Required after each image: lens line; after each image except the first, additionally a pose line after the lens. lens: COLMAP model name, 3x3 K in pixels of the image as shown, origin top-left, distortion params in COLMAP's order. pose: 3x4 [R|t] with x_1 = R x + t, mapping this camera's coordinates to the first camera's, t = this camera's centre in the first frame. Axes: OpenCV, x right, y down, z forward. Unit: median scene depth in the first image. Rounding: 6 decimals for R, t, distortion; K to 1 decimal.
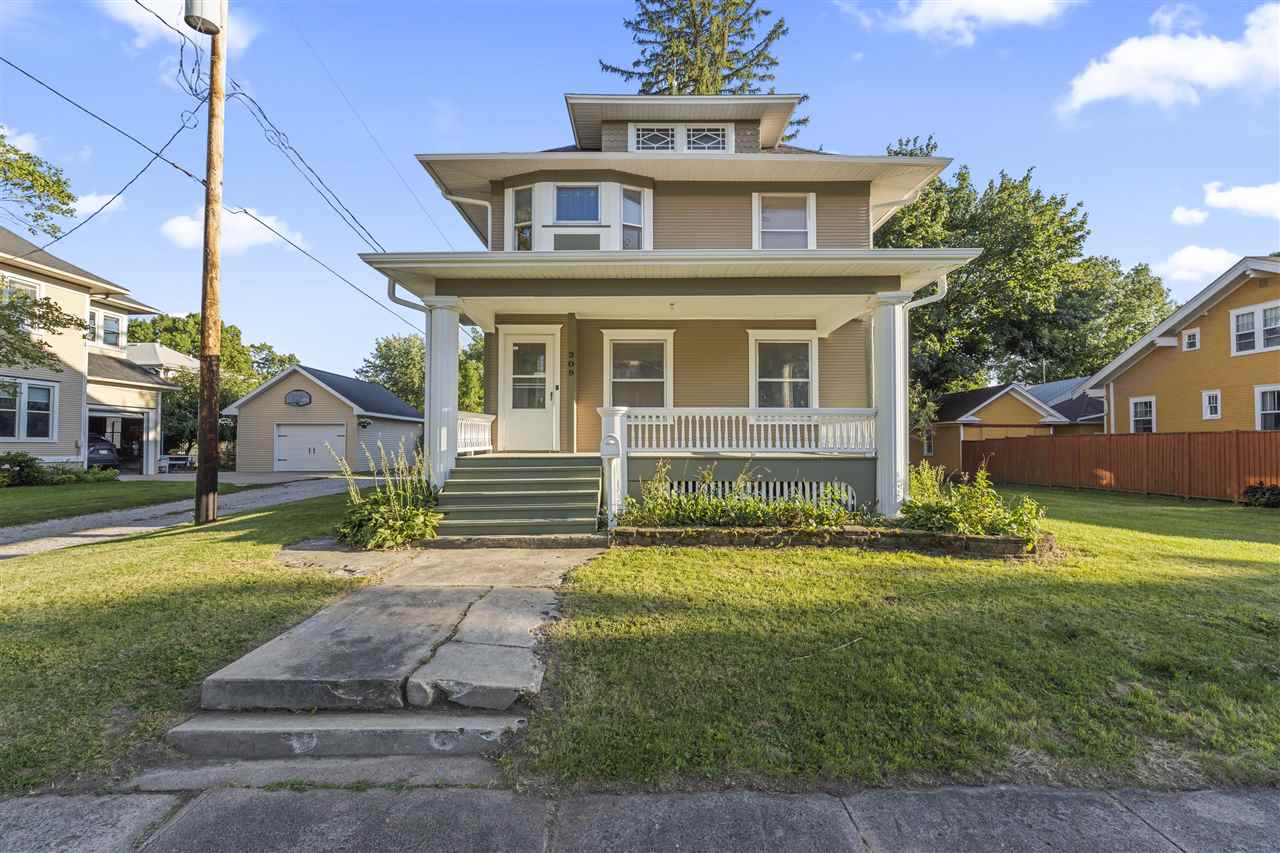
lens RADIAL K [[563.3, 0, 640.0], [0, 563.3, 426.5], [0, 0, 1]] dist [-0.001882, -0.000434]
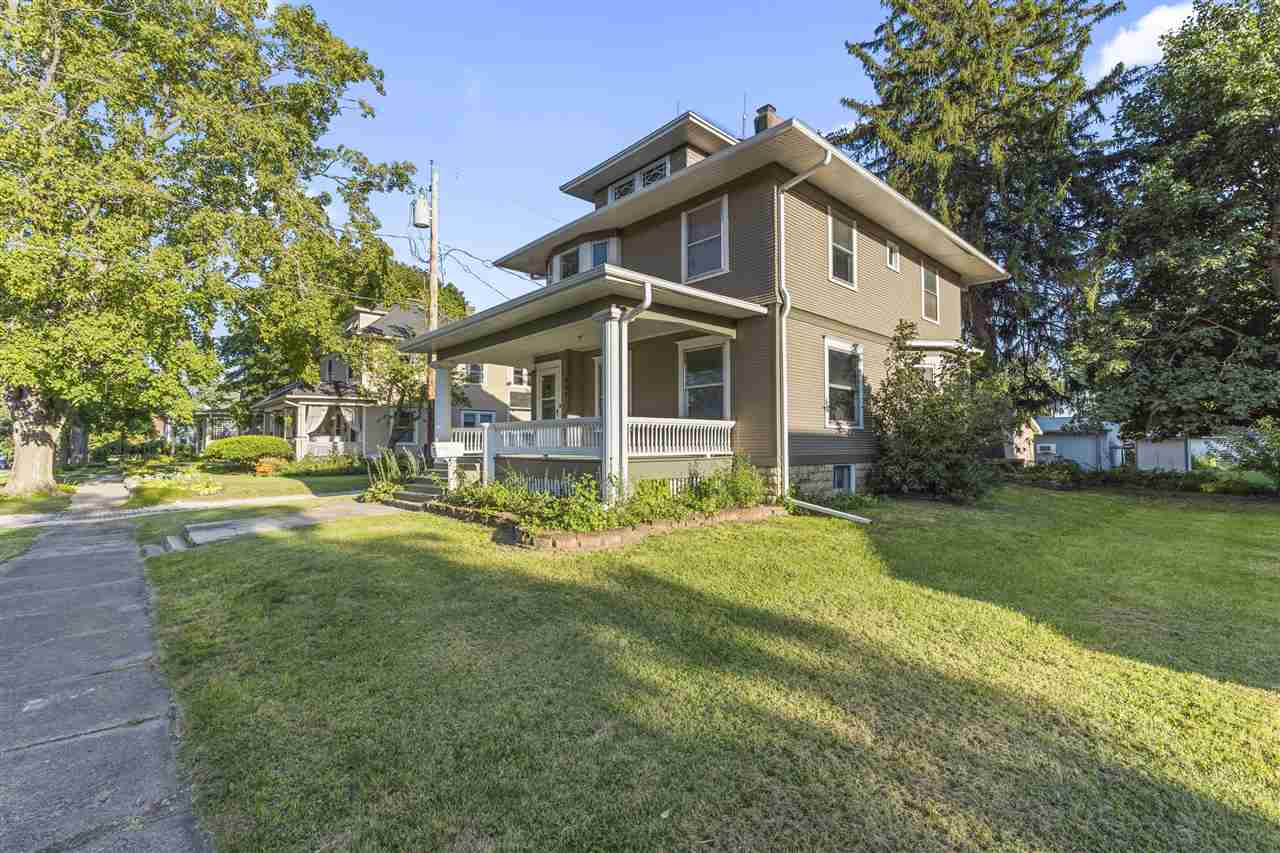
lens RADIAL K [[563.3, 0, 640.0], [0, 563.3, 426.5], [0, 0, 1]] dist [-0.001882, -0.000434]
pose [[0.677569, -0.023277, -0.735091, 0.928912], [0.022777, 0.999684, -0.010661, -0.001457], [0.735107, -0.009519, 0.677885, 0.217487]]
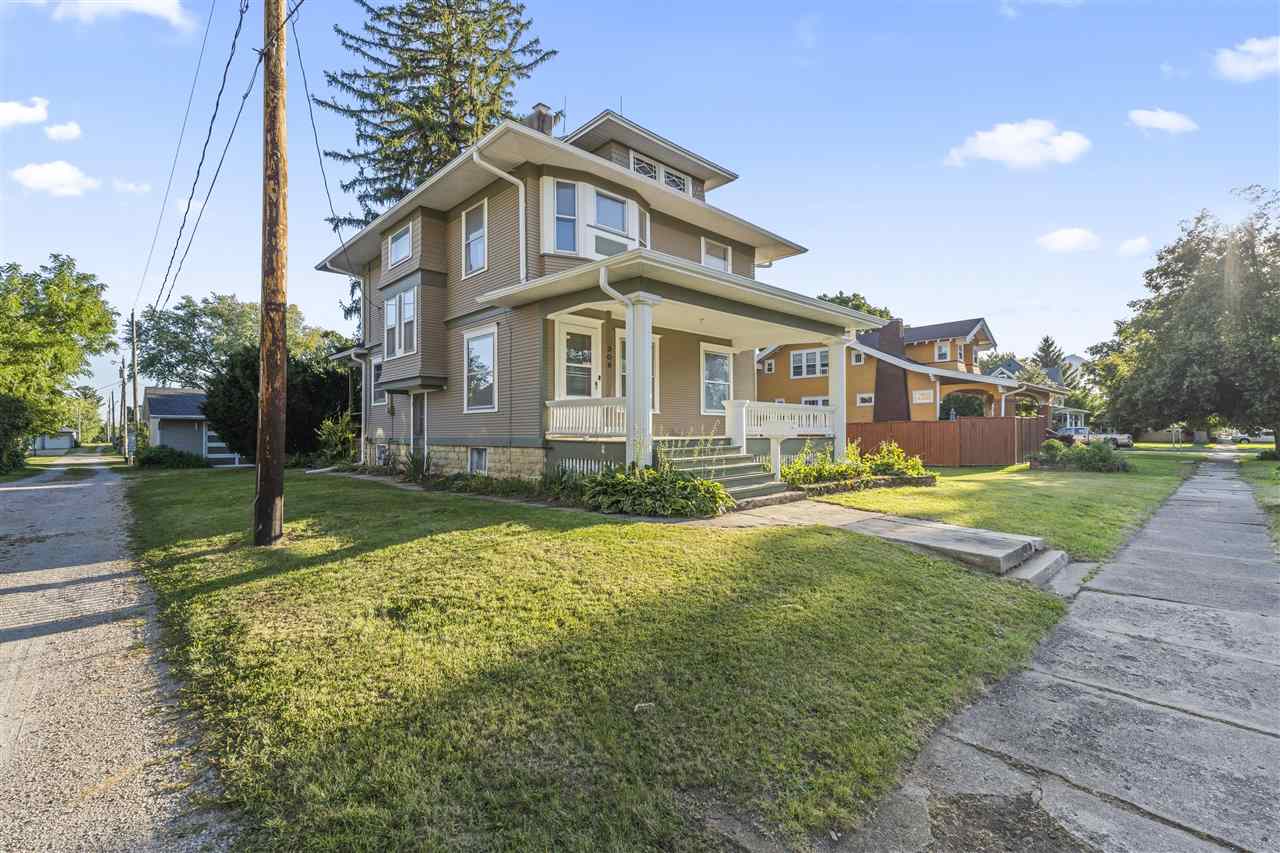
lens RADIAL K [[563.3, 0, 640.0], [0, 563.3, 426.5], [0, 0, 1]] dist [-0.001882, -0.000434]
pose [[0.727807, 0.004026, 0.685770, -0.798144], [-0.016945, 0.999783, 0.012114, 0.009986], [-0.685573, -0.020437, 0.727717, 0.144155]]
